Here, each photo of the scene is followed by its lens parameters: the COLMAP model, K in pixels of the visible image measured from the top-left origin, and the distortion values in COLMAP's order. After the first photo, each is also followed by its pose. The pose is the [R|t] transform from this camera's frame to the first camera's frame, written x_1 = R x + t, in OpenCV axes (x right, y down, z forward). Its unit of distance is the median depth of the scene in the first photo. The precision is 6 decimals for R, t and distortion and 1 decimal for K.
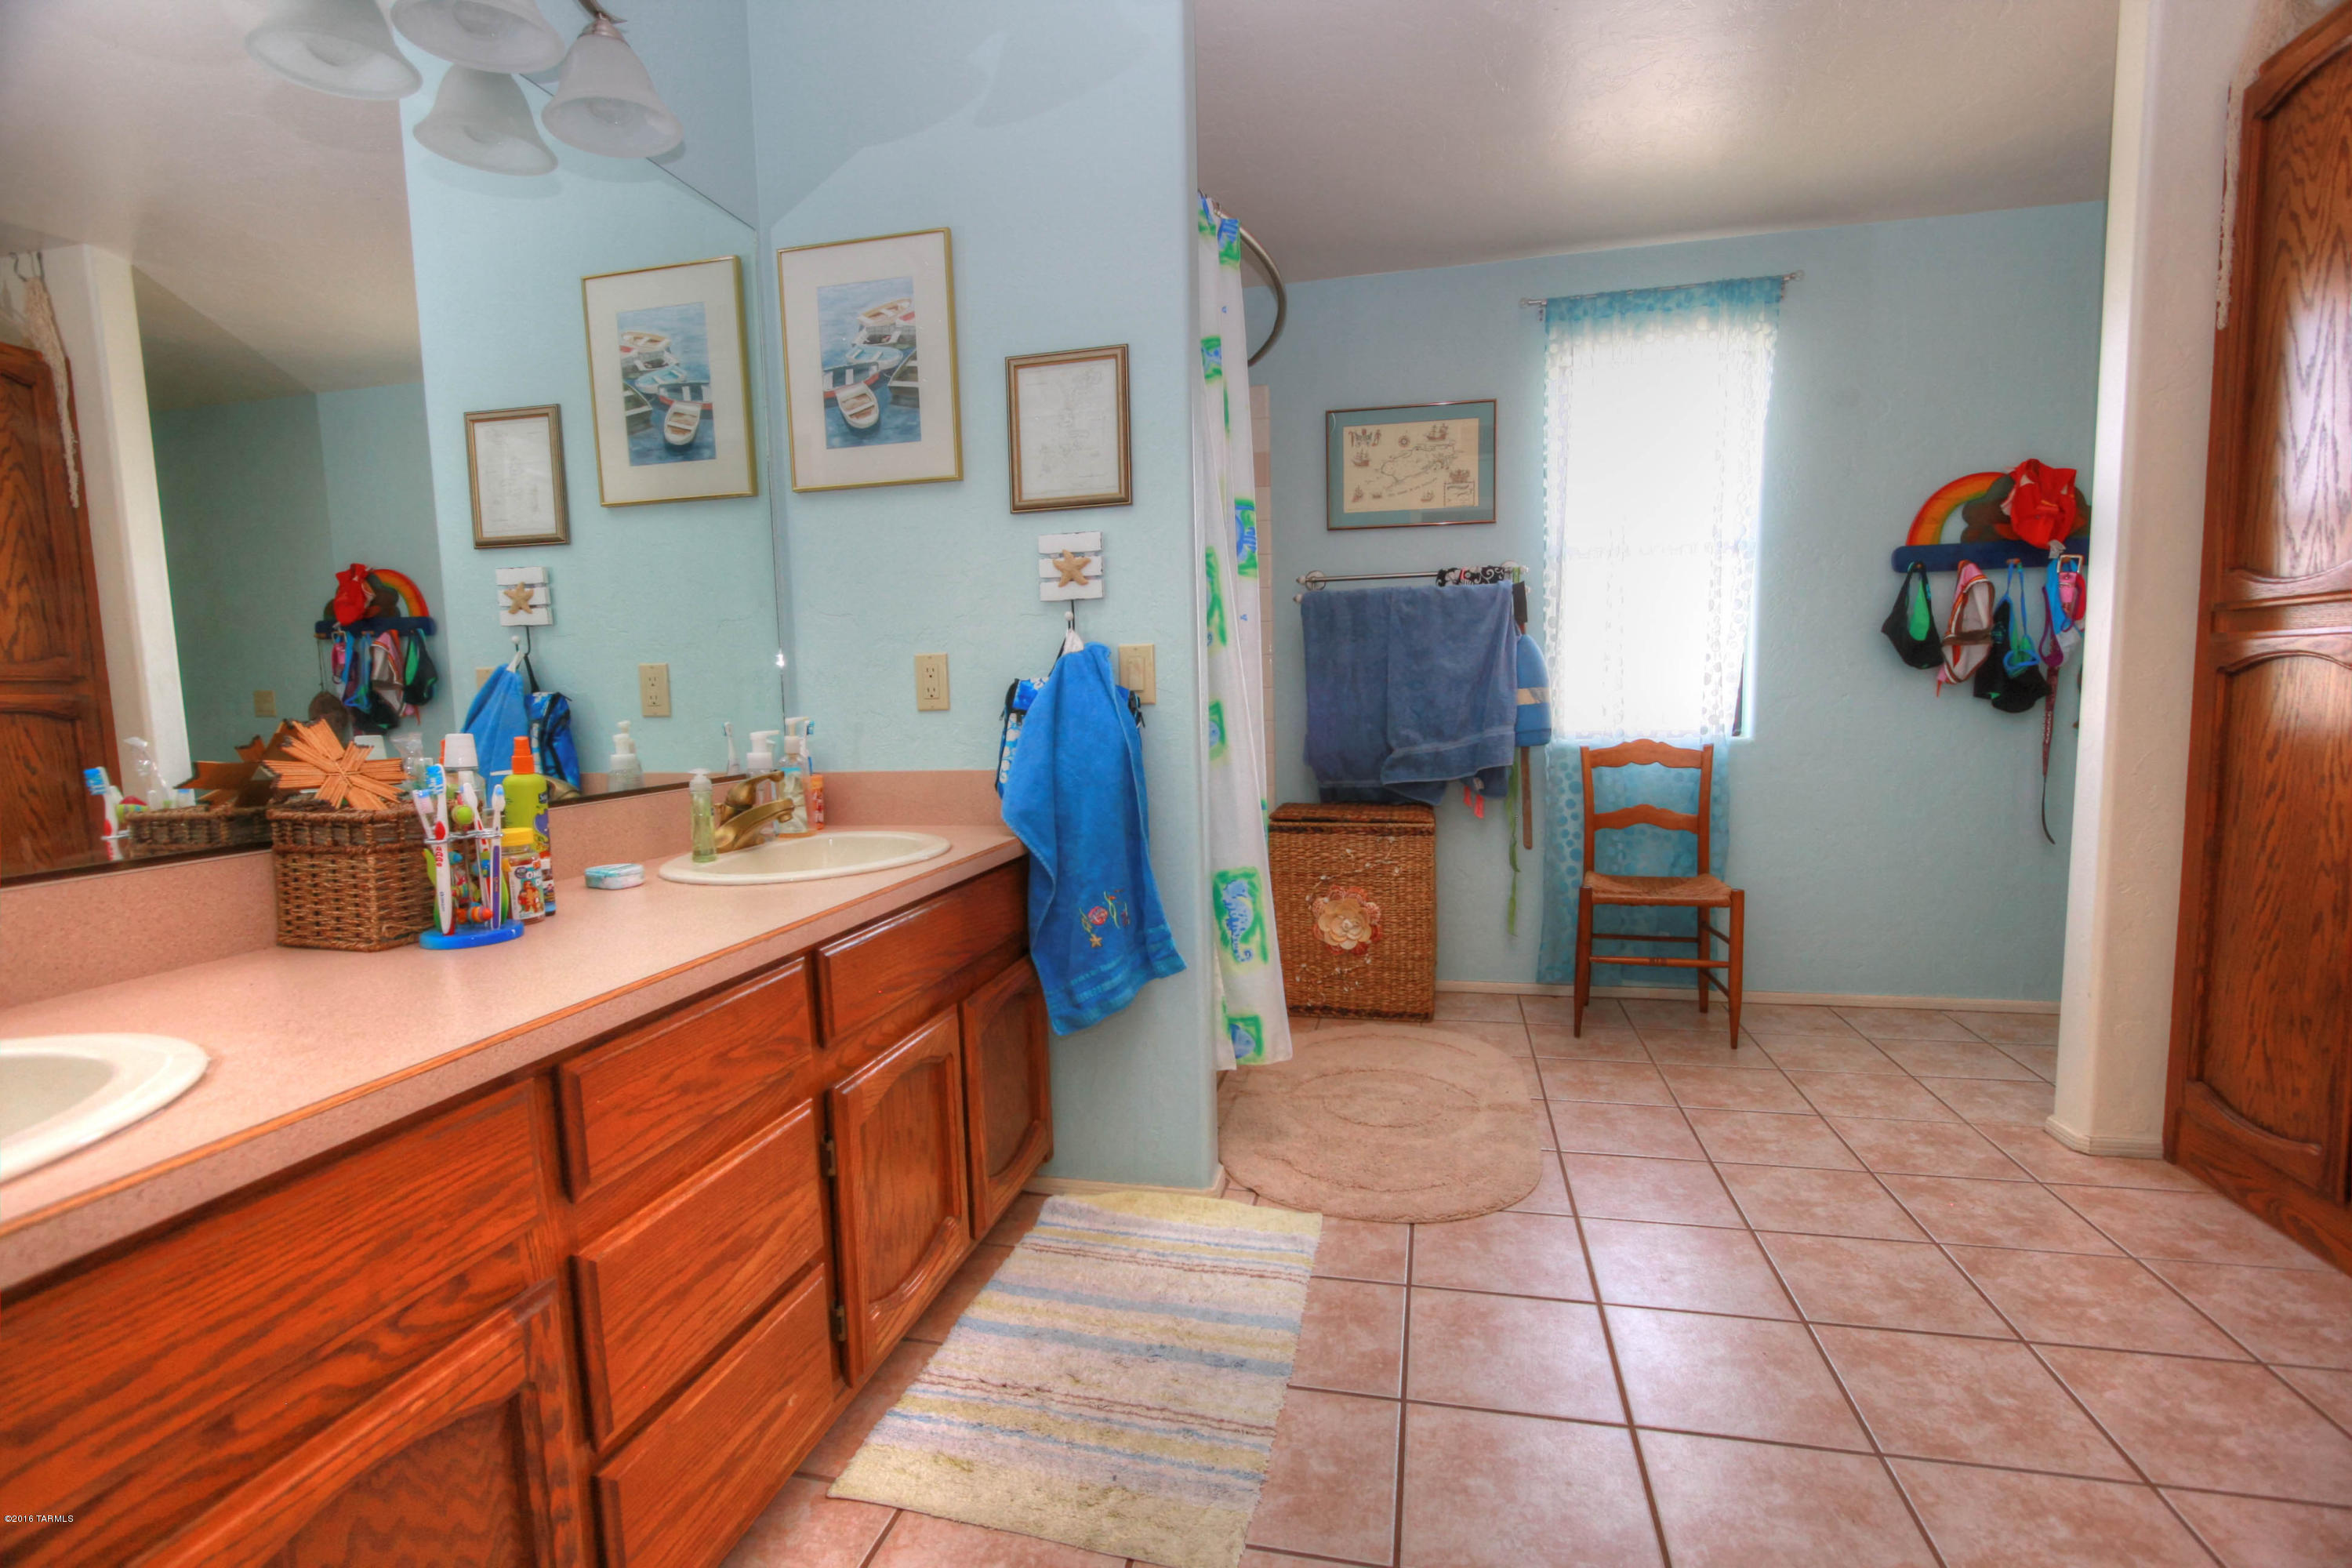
lens RADIAL K [[1094.4, 0, 1178.0], [0, 1094.4, 797.5], [0, 0, 1]] dist [-0.013571, 0.001756]
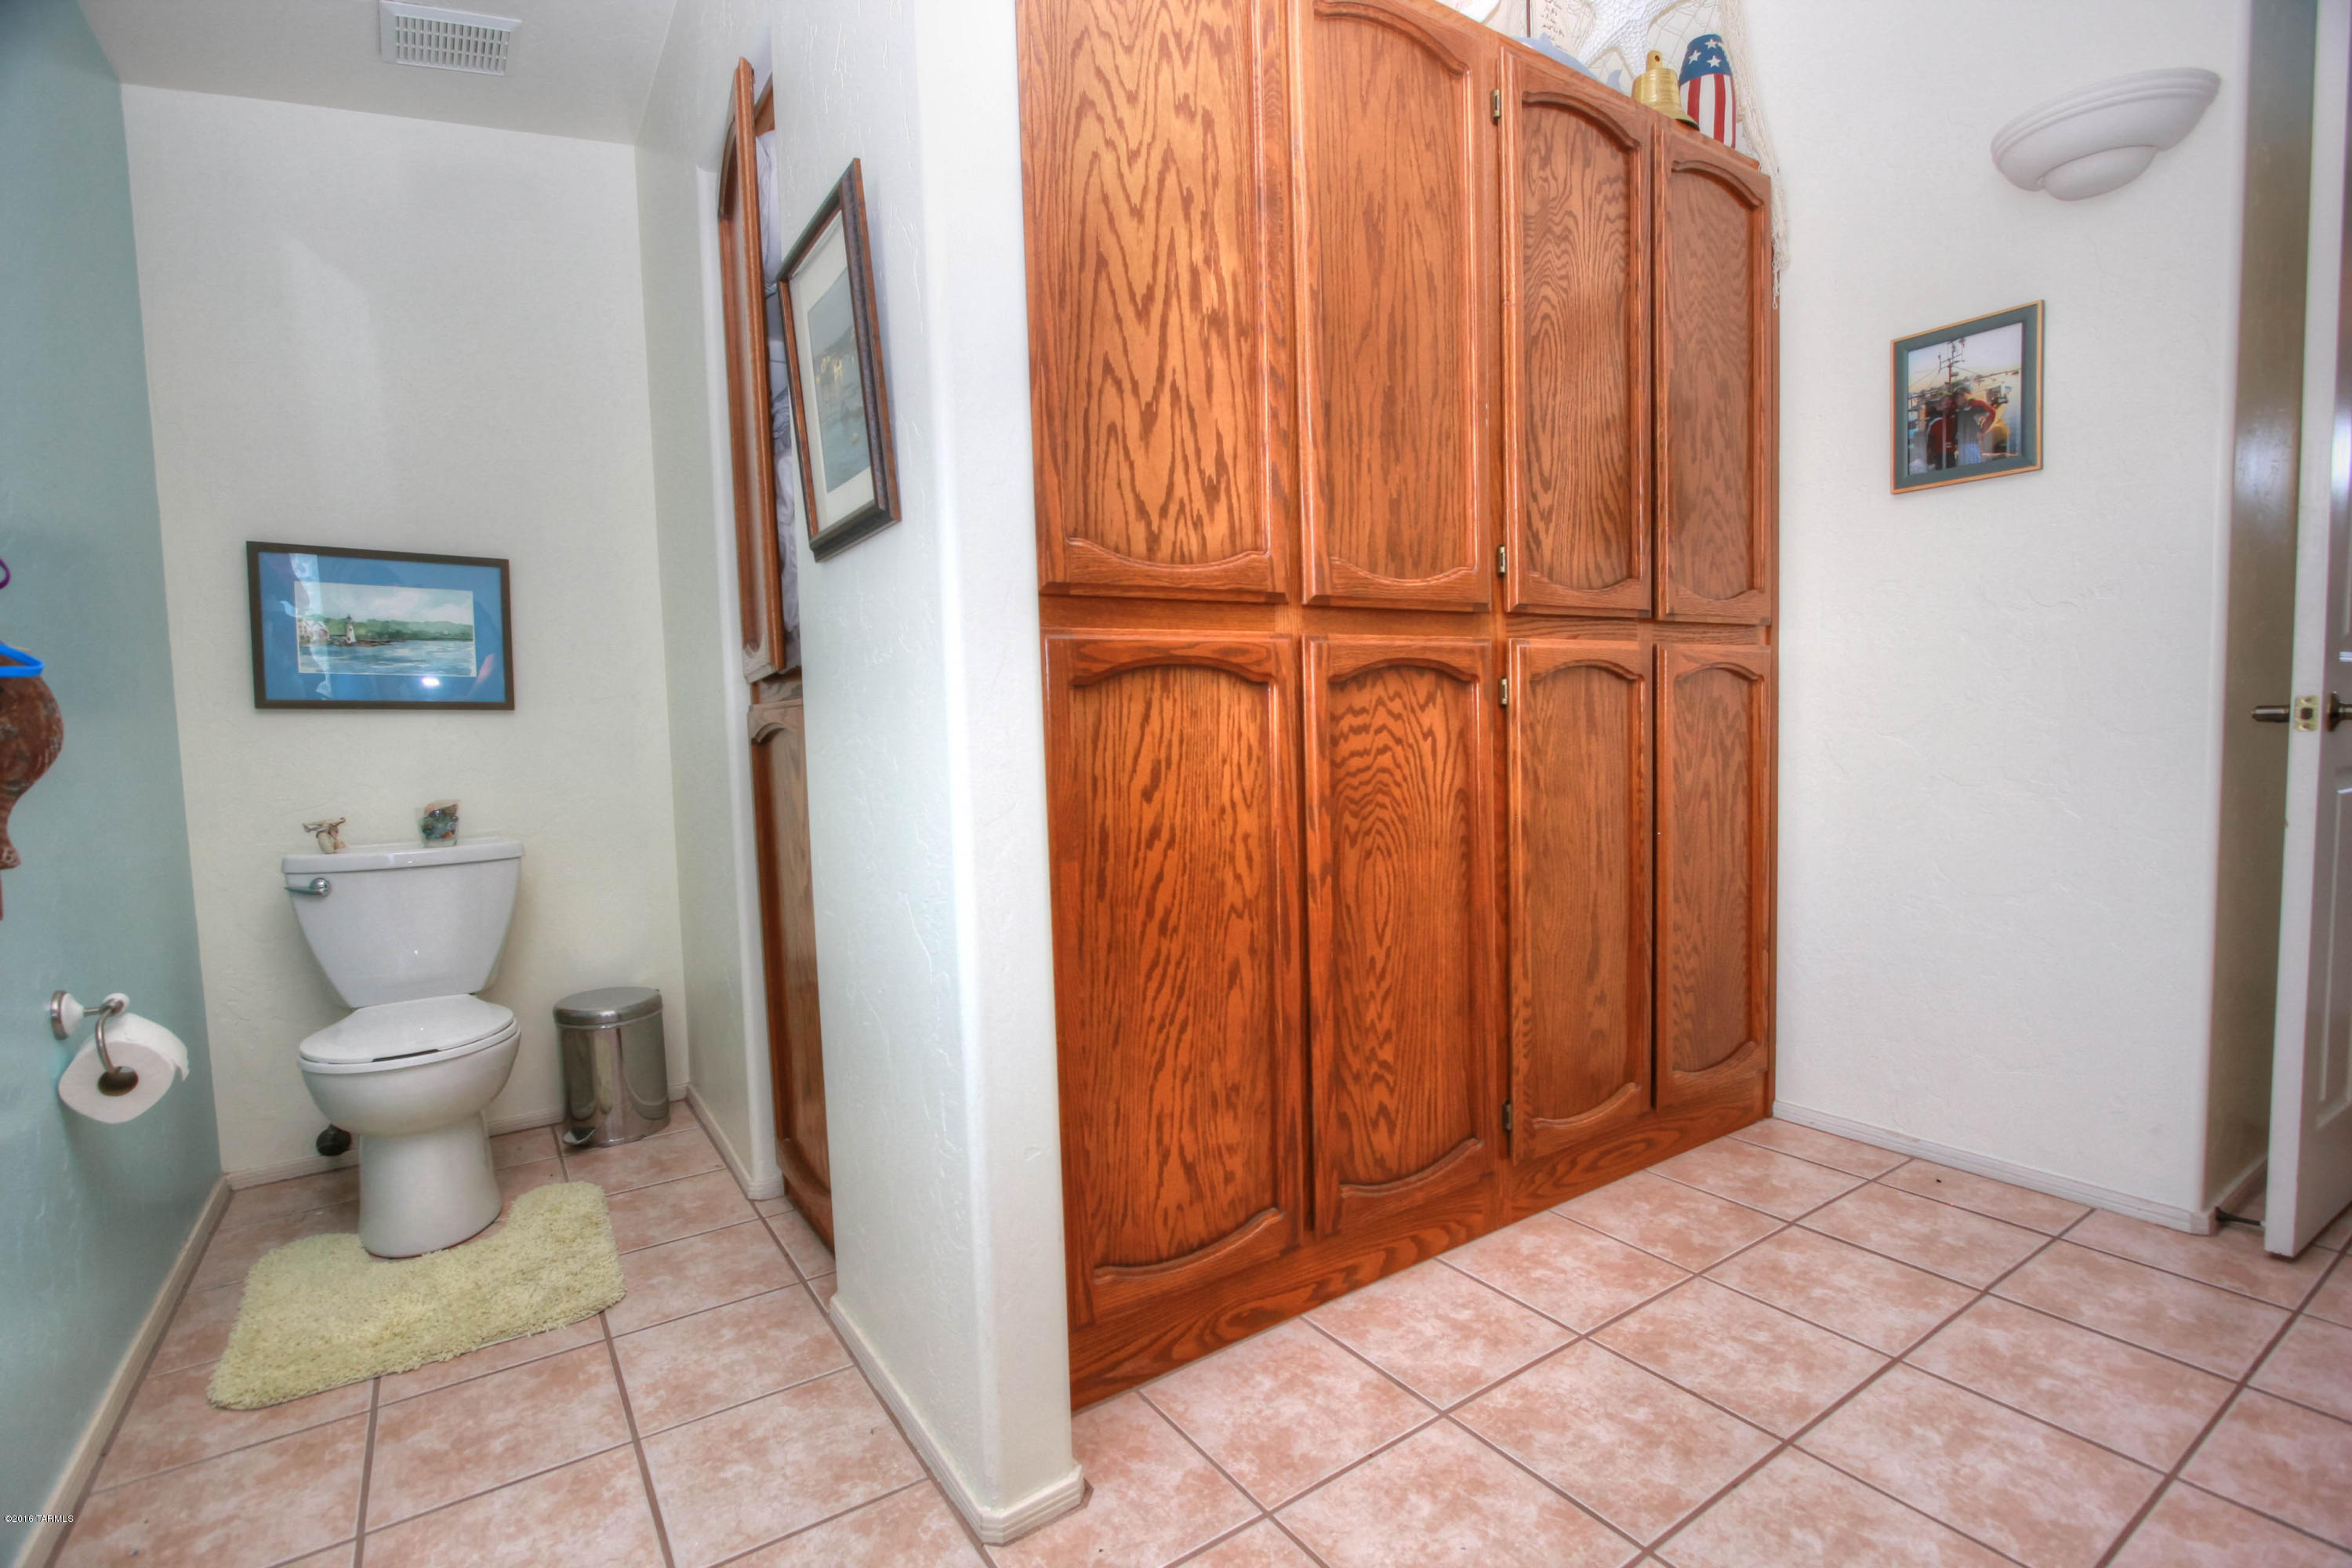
lens RADIAL K [[1094.4, 0, 1178.6], [0, 1094.4, 791.8], [0, 0, 1]] dist [-0.013571, 0.001756]
pose [[-0.737800, -0.007821, 0.674975, 0.496984], [0.109253, 0.985365, 0.130840, -0.147030], [-0.666120, 0.170277, -0.726148, 1.634455]]
